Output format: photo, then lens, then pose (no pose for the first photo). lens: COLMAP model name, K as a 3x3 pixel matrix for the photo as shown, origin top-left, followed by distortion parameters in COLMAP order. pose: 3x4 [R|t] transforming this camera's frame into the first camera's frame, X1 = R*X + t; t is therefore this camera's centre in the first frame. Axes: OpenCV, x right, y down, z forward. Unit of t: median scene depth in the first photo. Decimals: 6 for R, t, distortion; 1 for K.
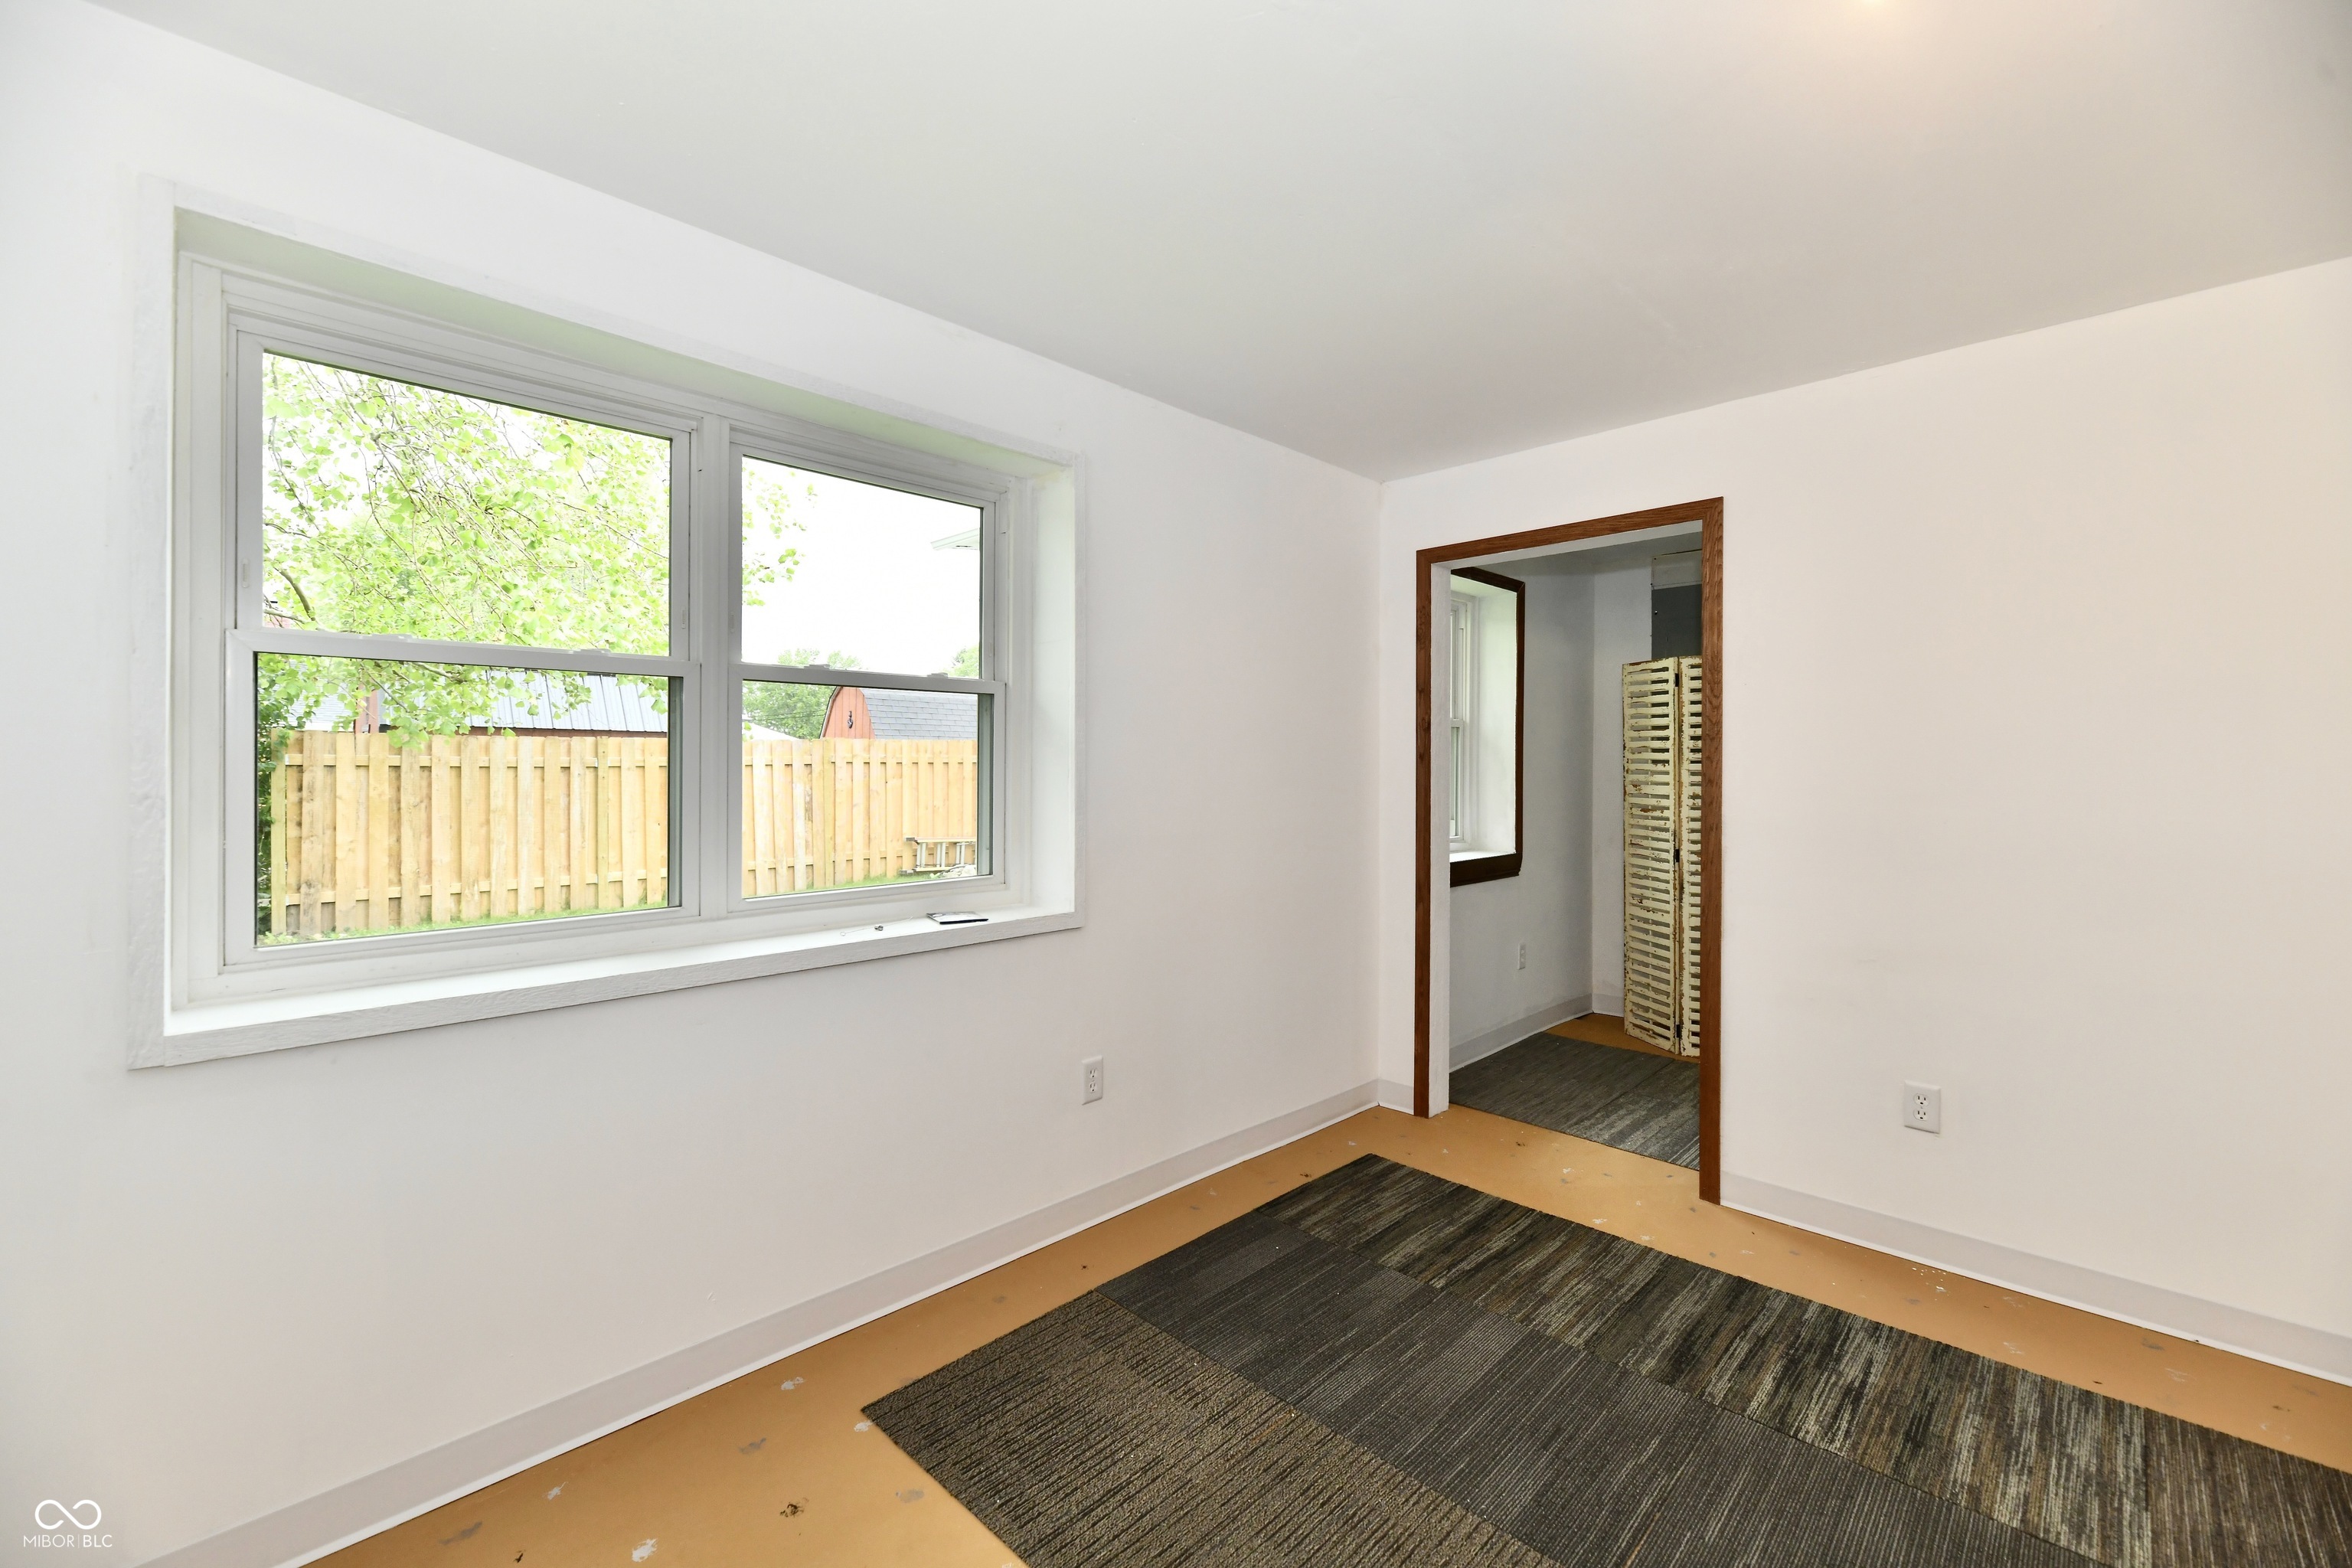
lens RADIAL K [[962.7, 0, 1168.1], [0, 962.7, 764.2], [0, 0, 1]] dist [-0.001301, -0.004162]
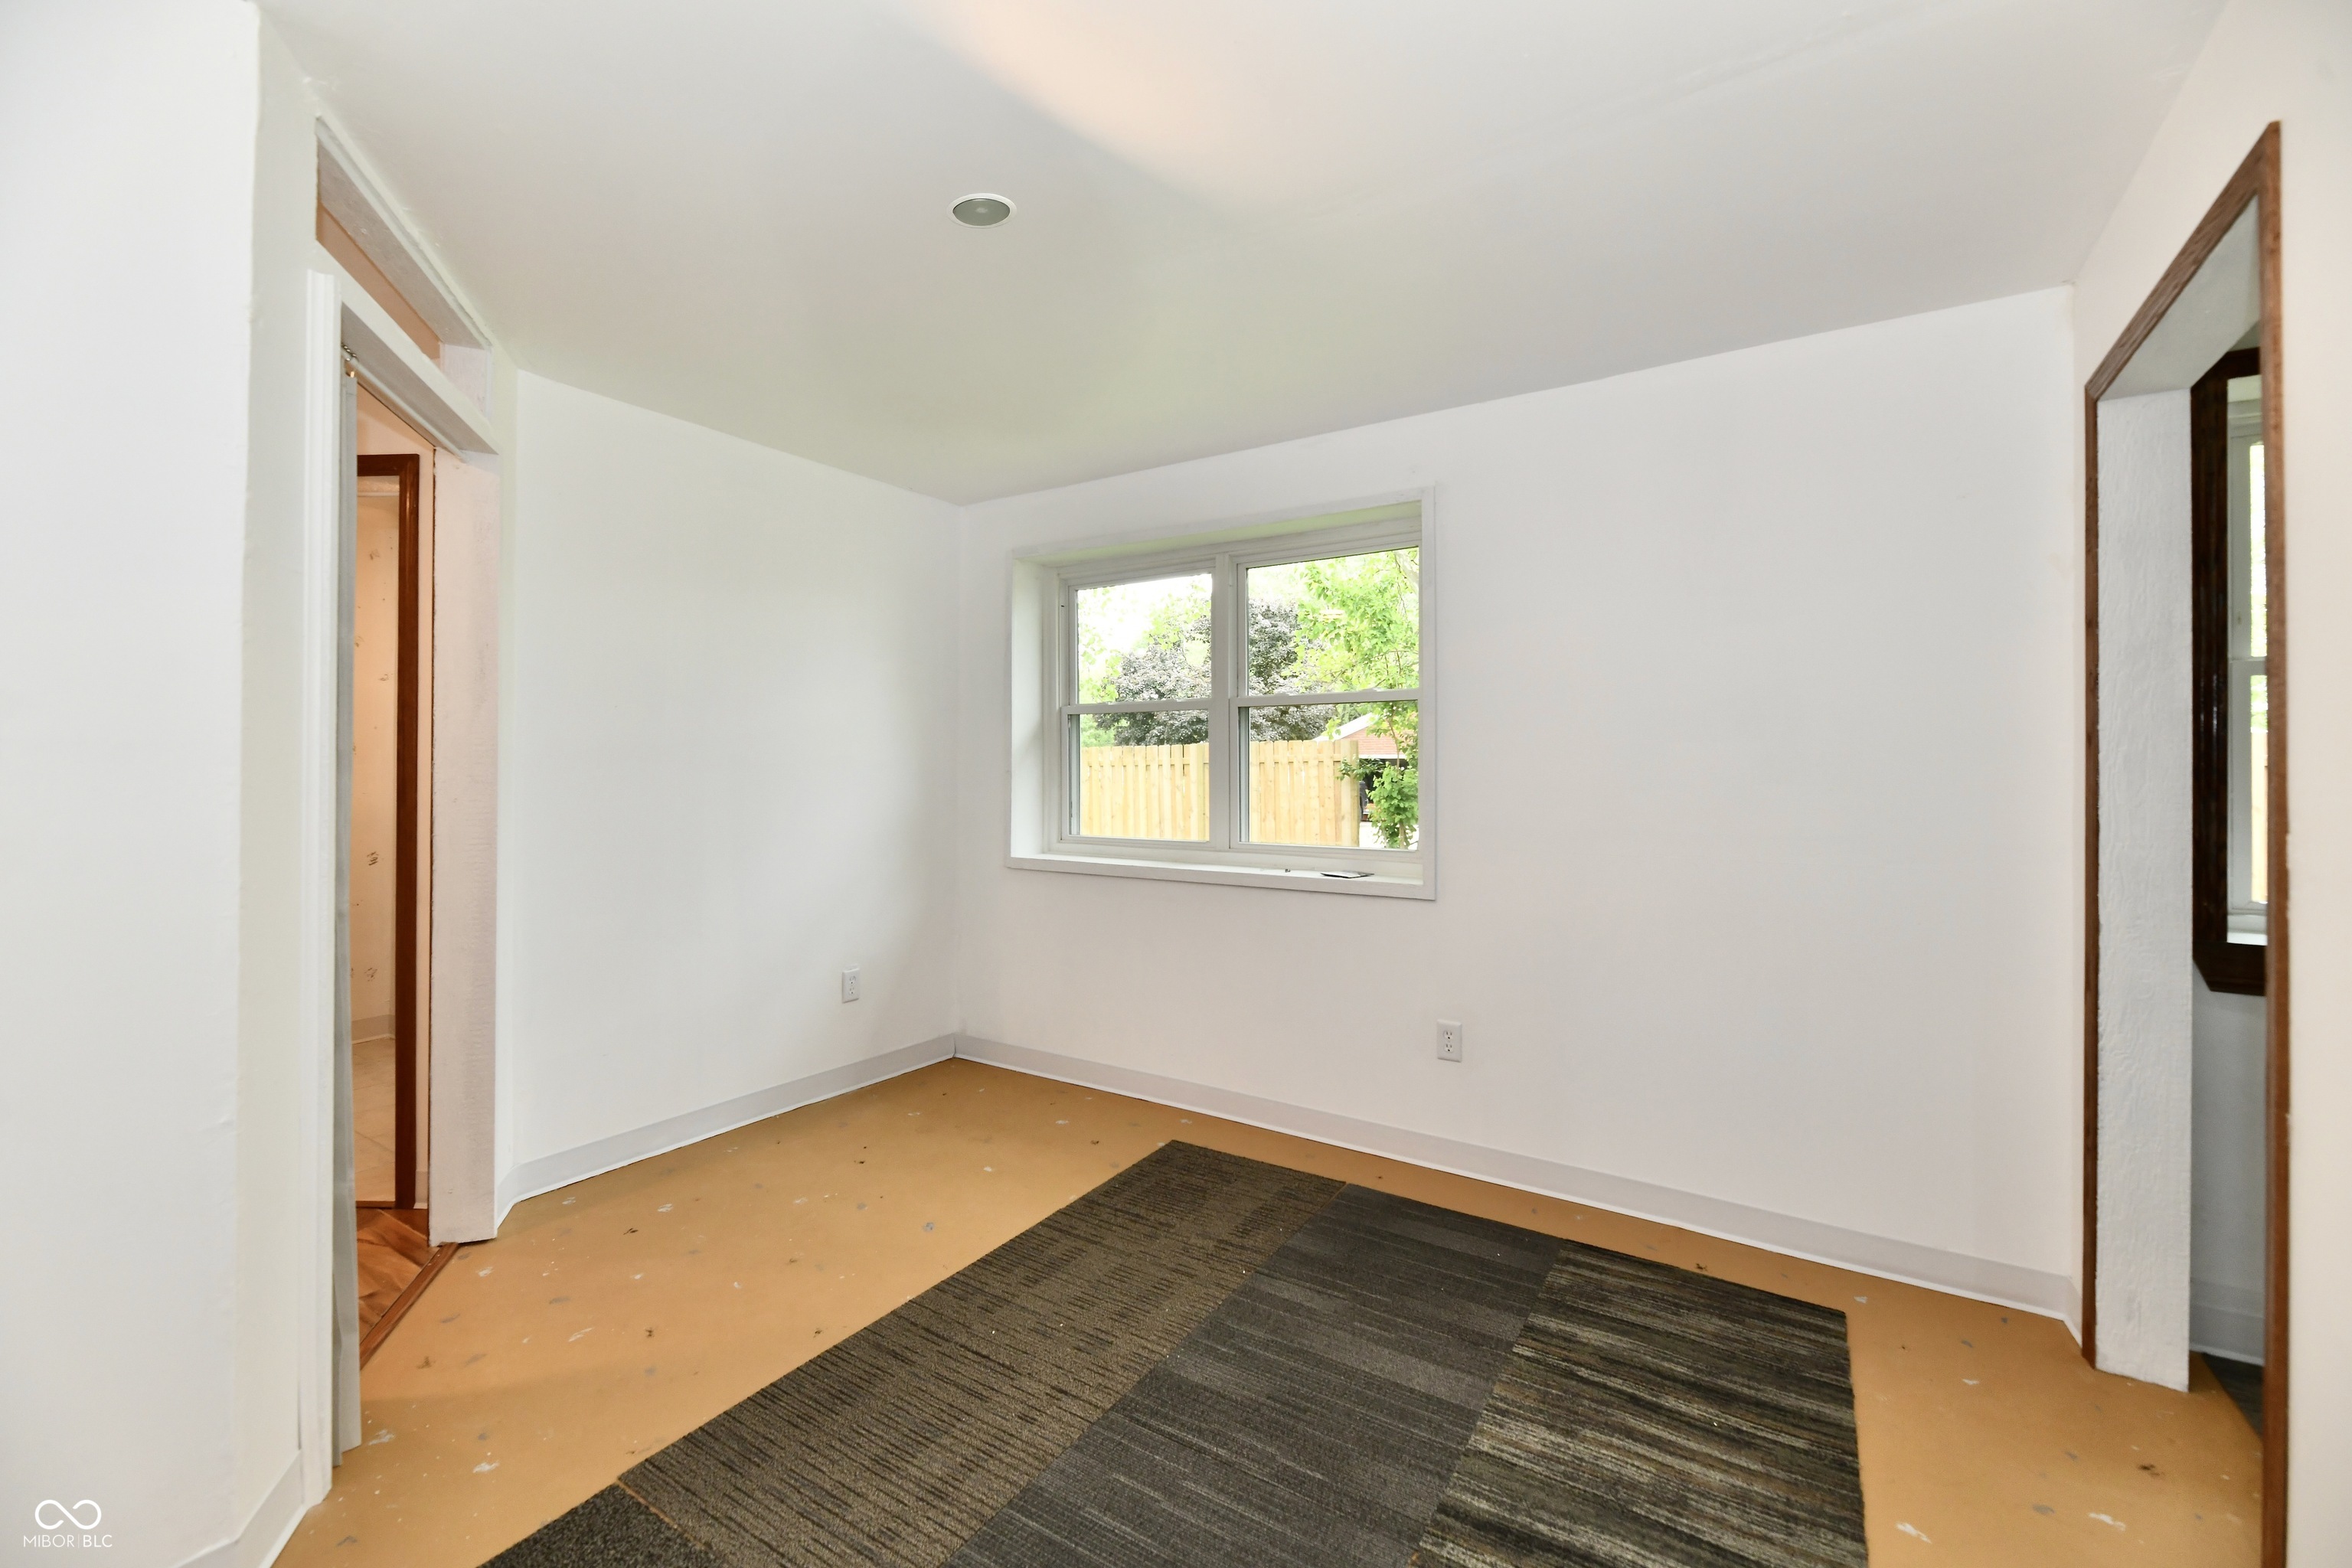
lens RADIAL K [[962.7, 0, 1168.1], [0, 962.7, 764.2], [0, 0, 1]] dist [-0.001301, -0.004162]
pose [[0.211515, -0.006828, -0.977351, 0.981270], [-0.003458, 0.999964, -0.007734, 0.018124], [0.977369, 0.005015, 0.211484, 0.464056]]
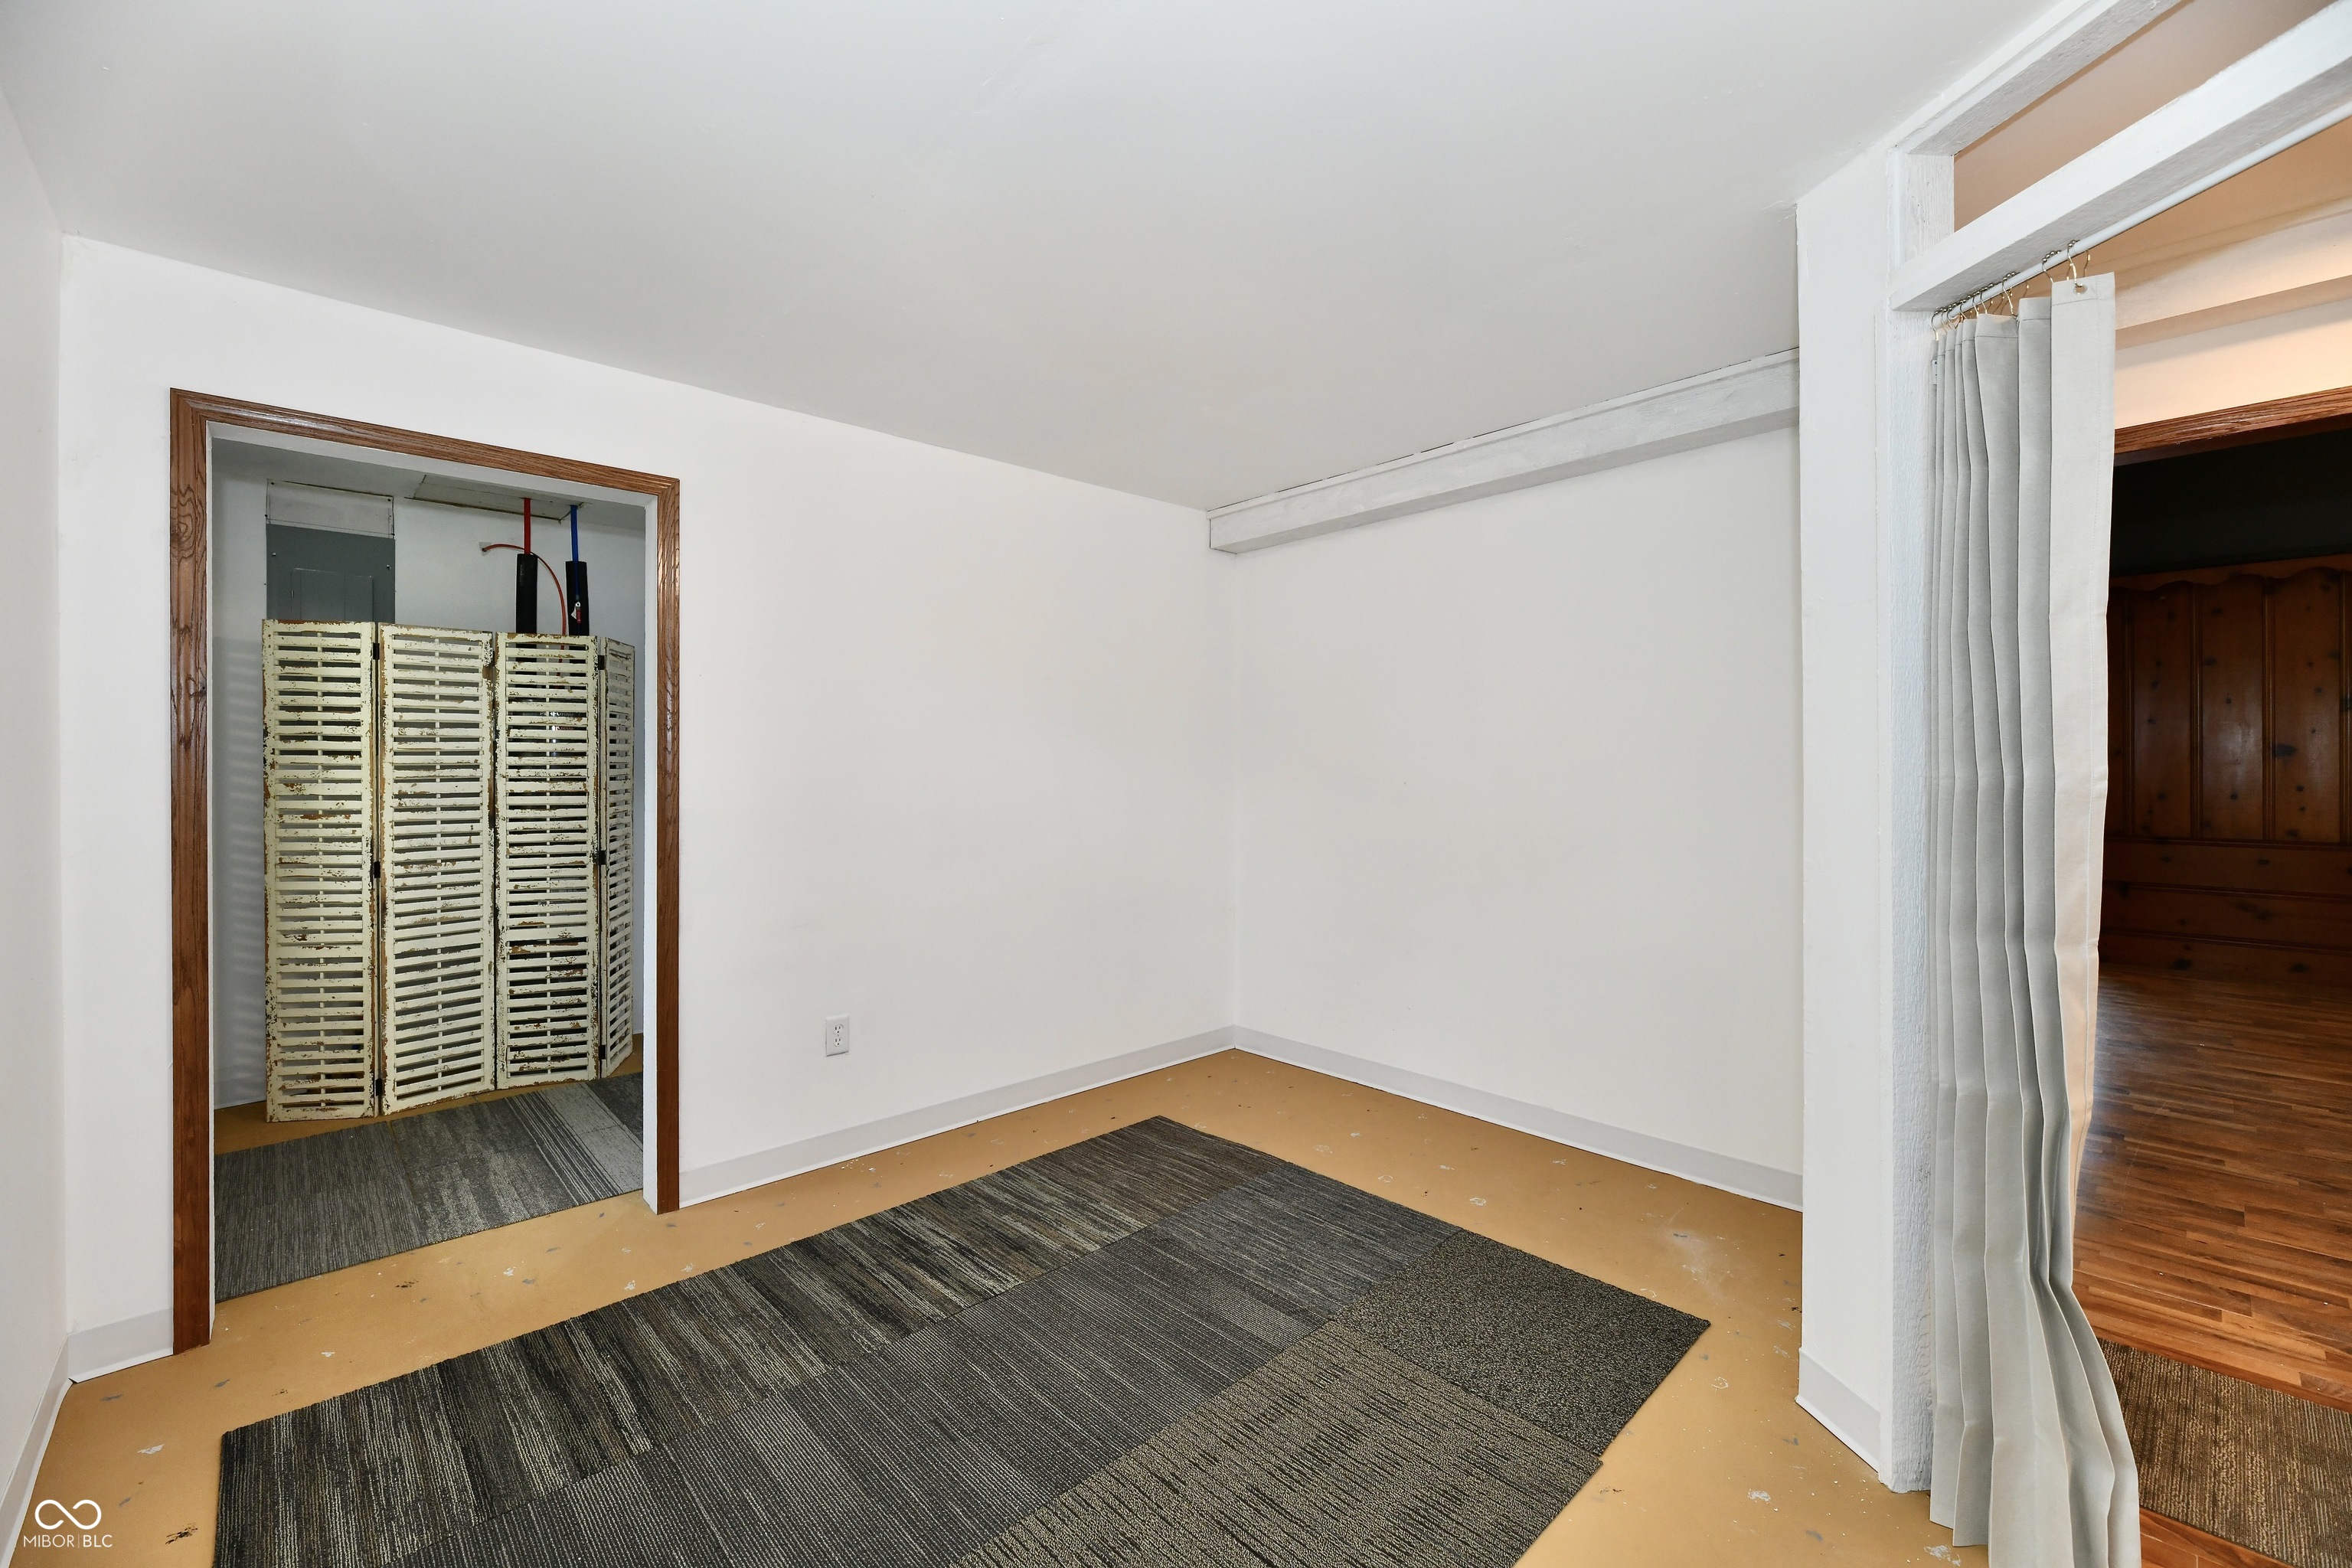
lens RADIAL K [[962.7, 0, 1168.1], [0, 962.7, 764.2], [0, 0, 1]] dist [-0.001301, -0.004162]
pose [[0.038192, -0.007280, 0.999244, -0.413711], [0.000847, 0.999973, 0.007253, 0.002496], [-0.999270, 0.000570, 0.038197, 0.517712]]
